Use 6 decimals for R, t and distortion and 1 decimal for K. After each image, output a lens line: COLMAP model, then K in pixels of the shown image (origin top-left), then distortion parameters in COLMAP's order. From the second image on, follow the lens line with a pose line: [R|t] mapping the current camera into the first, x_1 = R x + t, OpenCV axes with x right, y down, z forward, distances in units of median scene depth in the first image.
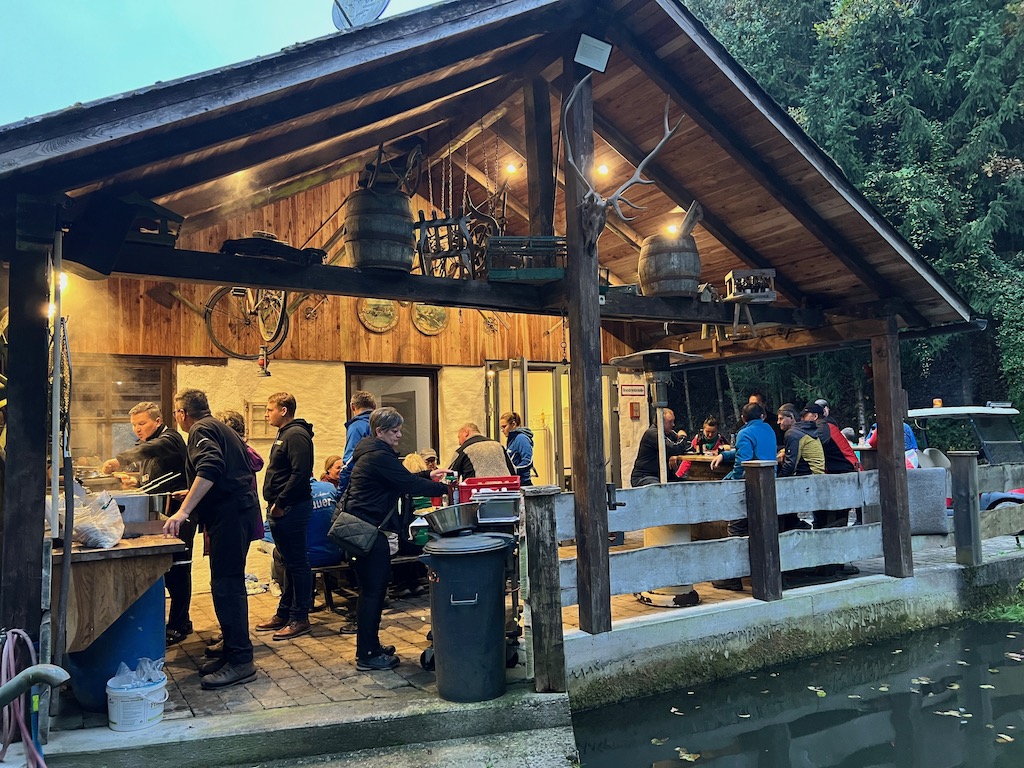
lens RADIAL K [[796.7, 0, 554.5], [0, 796.7, 382.6], [0, 0, 1]] dist [0.000755, -0.000184]
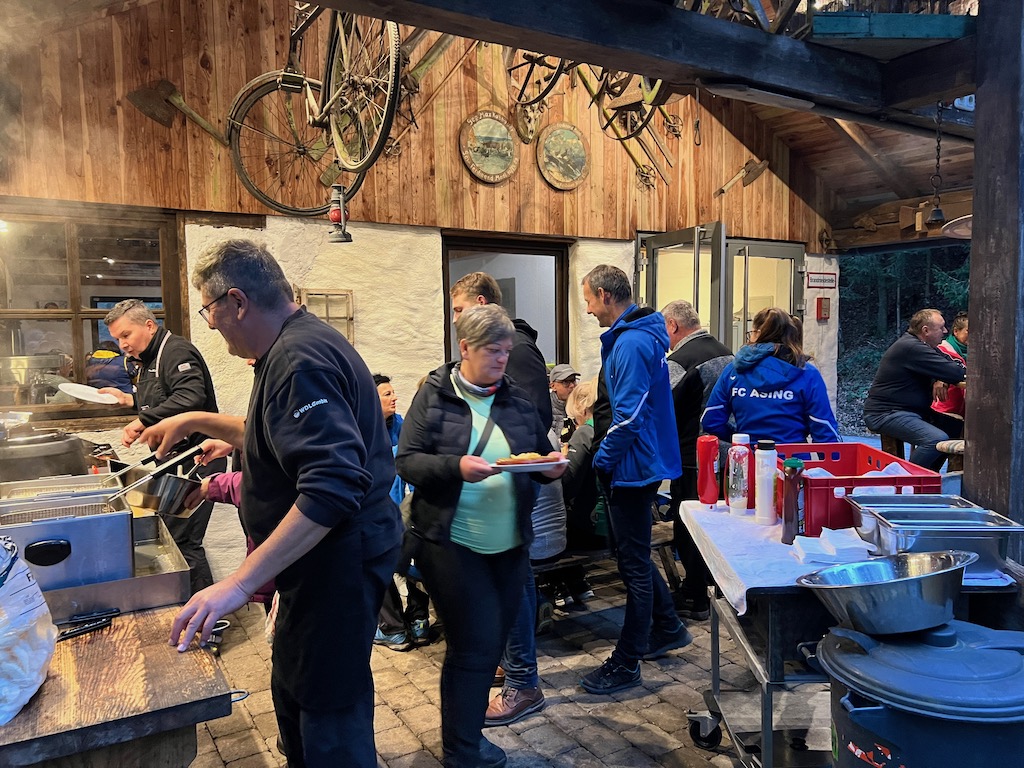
lens RADIAL K [[777.5, 0, 512.0], [0, 777.5, 384.0], [0, 0, 1]] dist [0.009493, -0.003810]
pose [[0.998492, 0.019821, -0.051198, -0.169510], [-0.012576, 0.990332, 0.138146, 0.010858], [0.053441, -0.137294, 0.989088, 0.361266]]
